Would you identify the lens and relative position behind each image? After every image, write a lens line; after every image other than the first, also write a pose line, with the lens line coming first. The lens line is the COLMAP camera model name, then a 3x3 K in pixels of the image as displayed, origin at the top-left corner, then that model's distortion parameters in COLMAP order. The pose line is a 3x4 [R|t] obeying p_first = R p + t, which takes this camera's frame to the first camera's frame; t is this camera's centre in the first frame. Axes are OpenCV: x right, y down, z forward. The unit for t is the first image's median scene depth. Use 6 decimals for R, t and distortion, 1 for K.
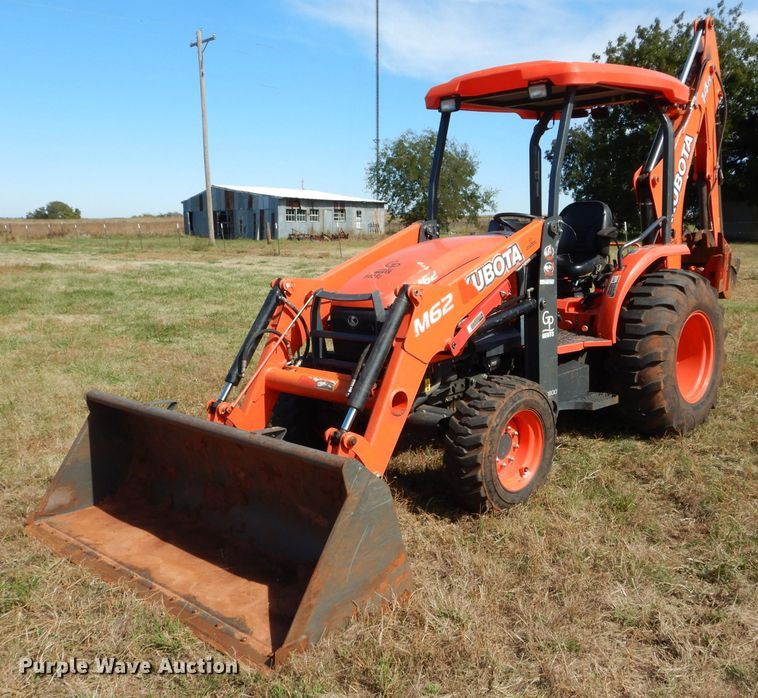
lens RADIAL K [[791.6, 0, 428.2], [0, 791.6, 348.2], [0, 0, 1]] dist [0.041348, -0.008650]
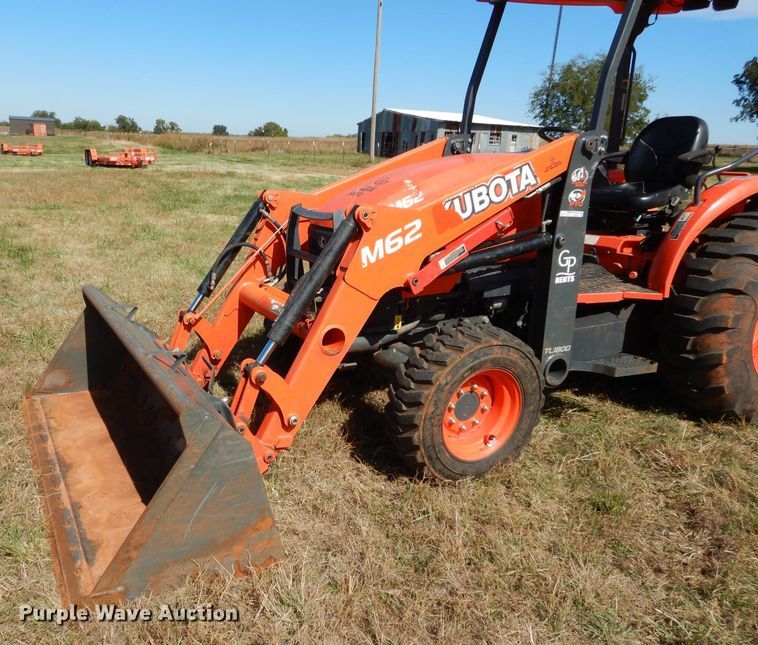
lens RADIAL K [[684.4, 0, 271.9], [0, 684.4, 345.4], [0, 0, 1]] dist [0.013145, -0.000656]
pose [[0.913866, 0.144509, -0.379429, 0.160410], [-0.094587, 0.984578, 0.147170, -0.026706], [0.394845, -0.098604, 0.913441, 0.234634]]
